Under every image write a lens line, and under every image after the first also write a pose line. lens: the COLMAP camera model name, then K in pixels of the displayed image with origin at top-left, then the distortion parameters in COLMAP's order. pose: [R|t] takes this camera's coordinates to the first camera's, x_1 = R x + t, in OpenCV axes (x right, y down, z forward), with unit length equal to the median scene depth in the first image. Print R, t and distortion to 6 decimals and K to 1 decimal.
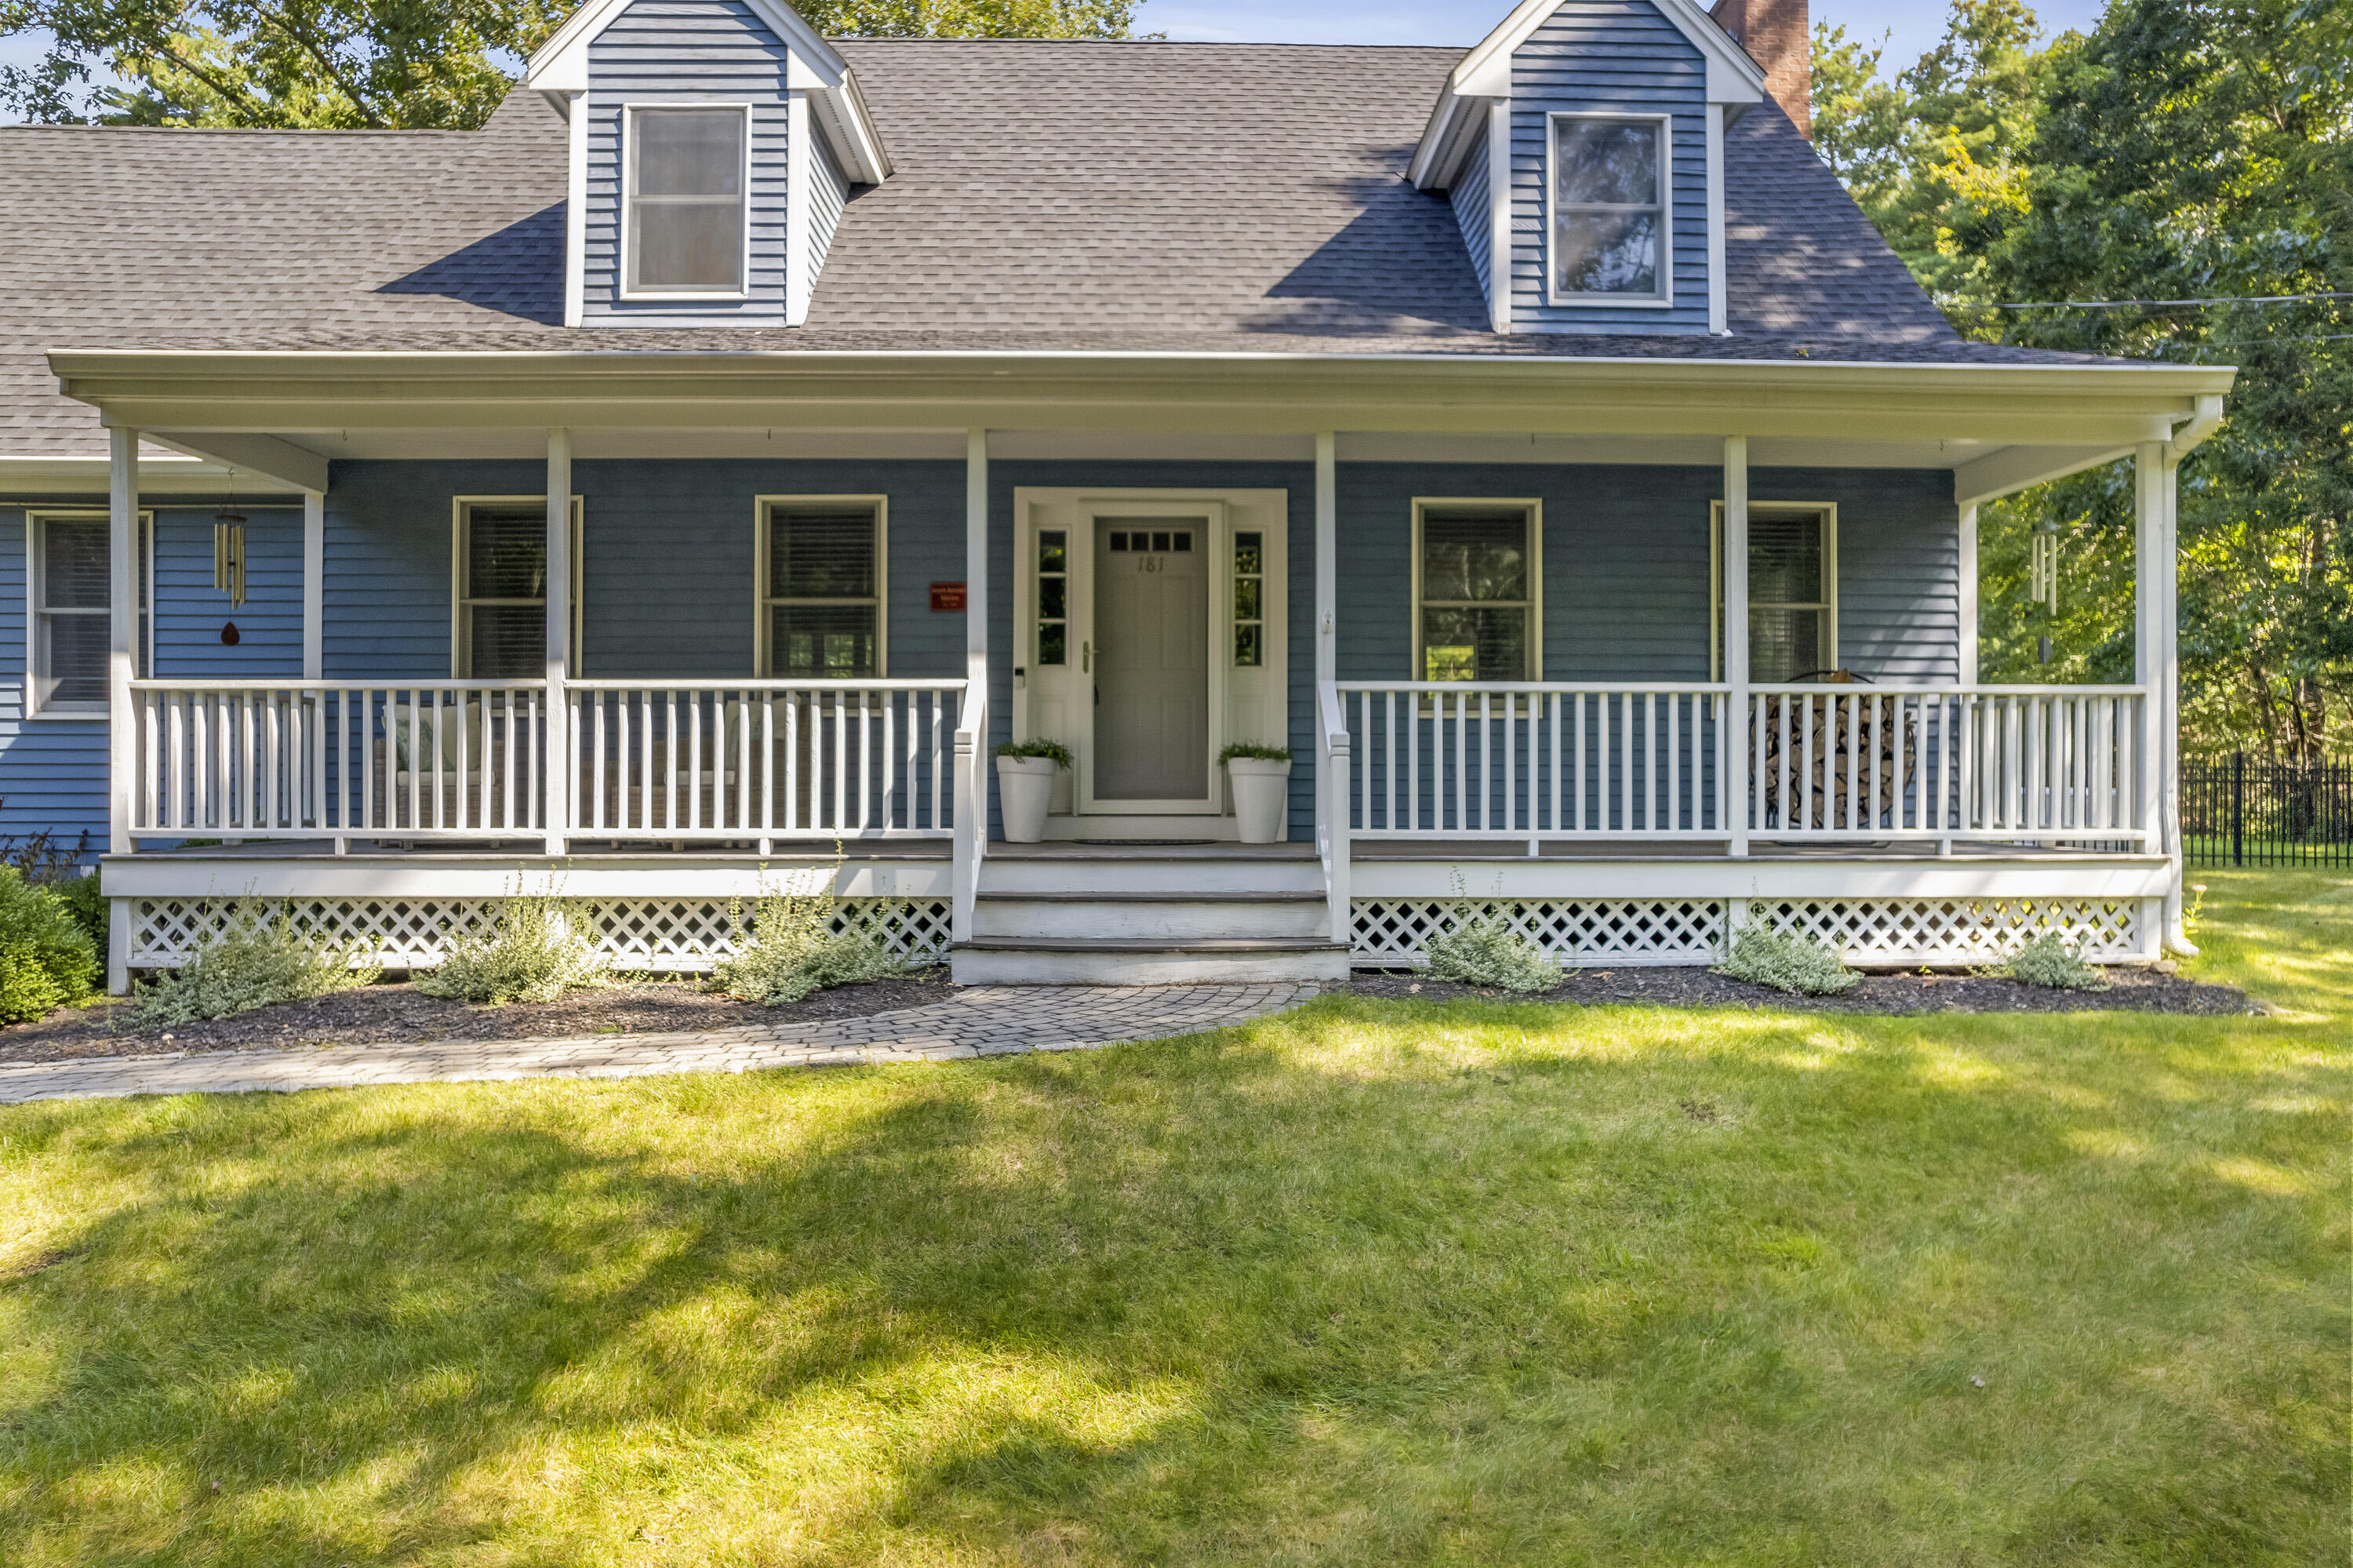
lens RADIAL K [[1495.2, 0, 1172.2], [0, 1495.2, 797.0], [0, 0, 1]] dist [-0.066998, 0.000754]
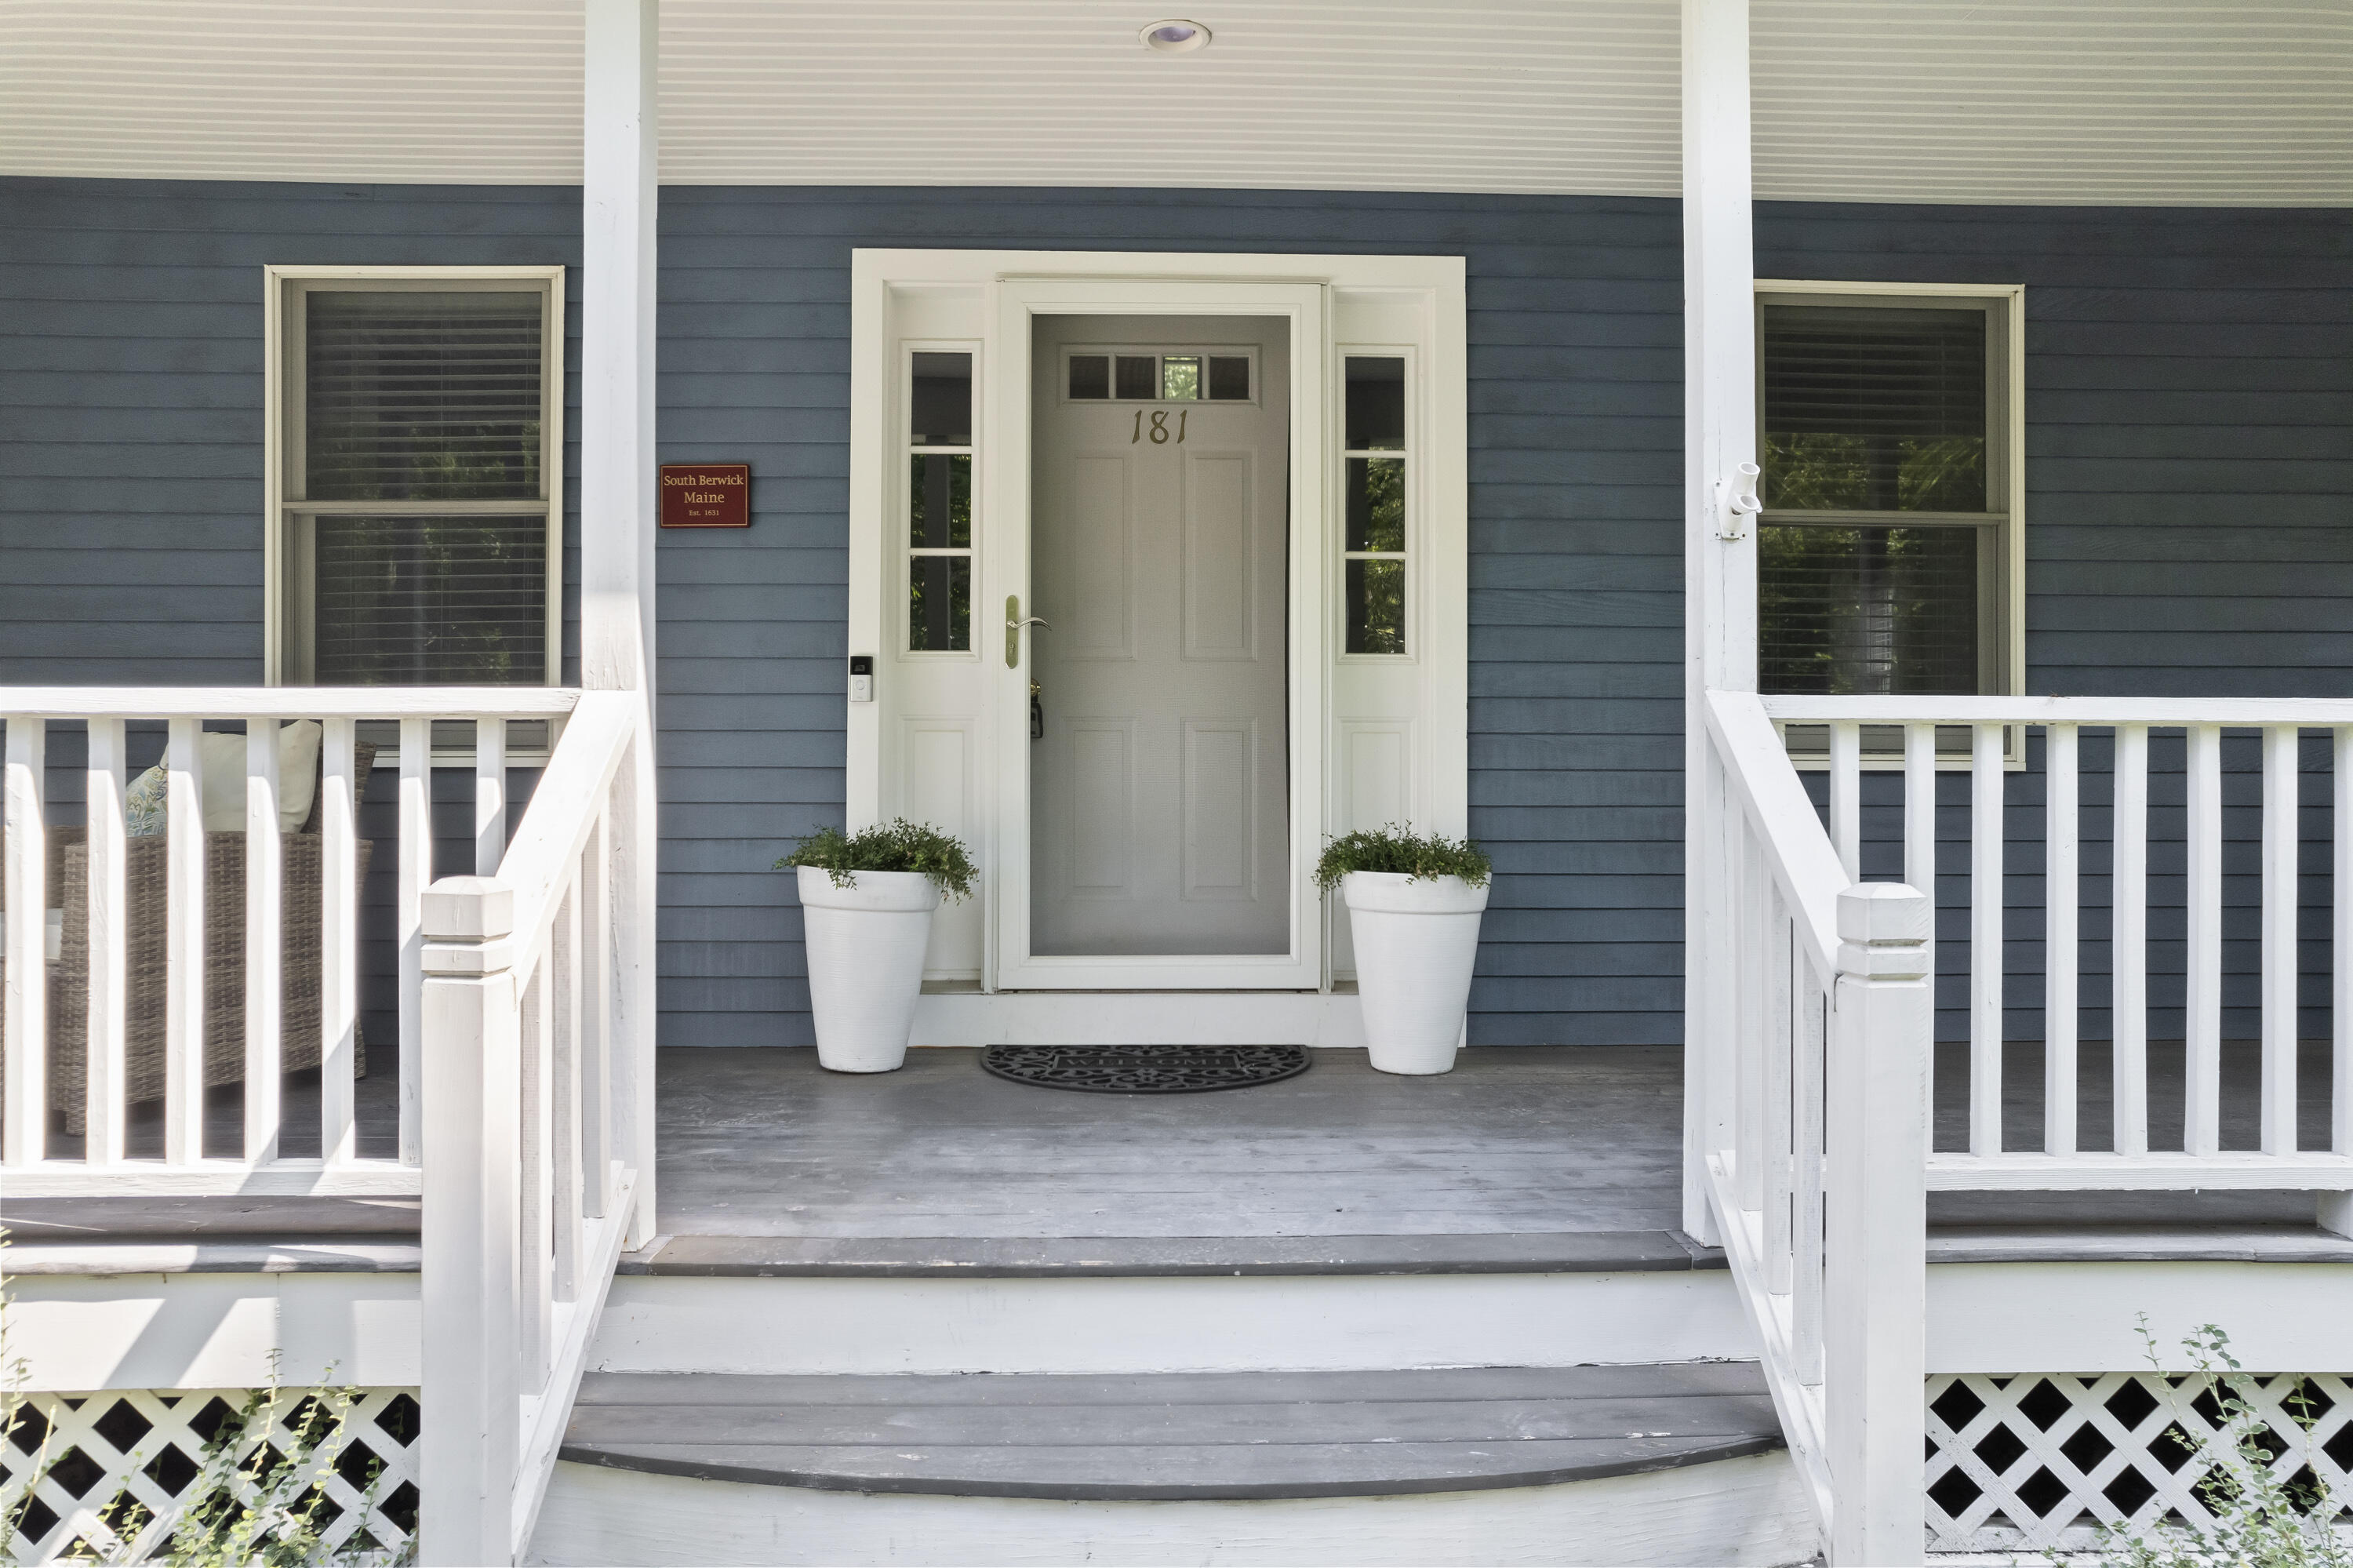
lens RADIAL K [[1495.2, 0, 1172.2], [0, 1495.2, 797.0], [0, 0, 1]] dist [-0.066998, 0.000754]
pose [[0.999920, 0.002001, 0.012499, -0.016138], [-0.001965, 0.999994, -0.002865, -0.043987], [-0.012504, 0.002841, 0.999918, 0.560109]]
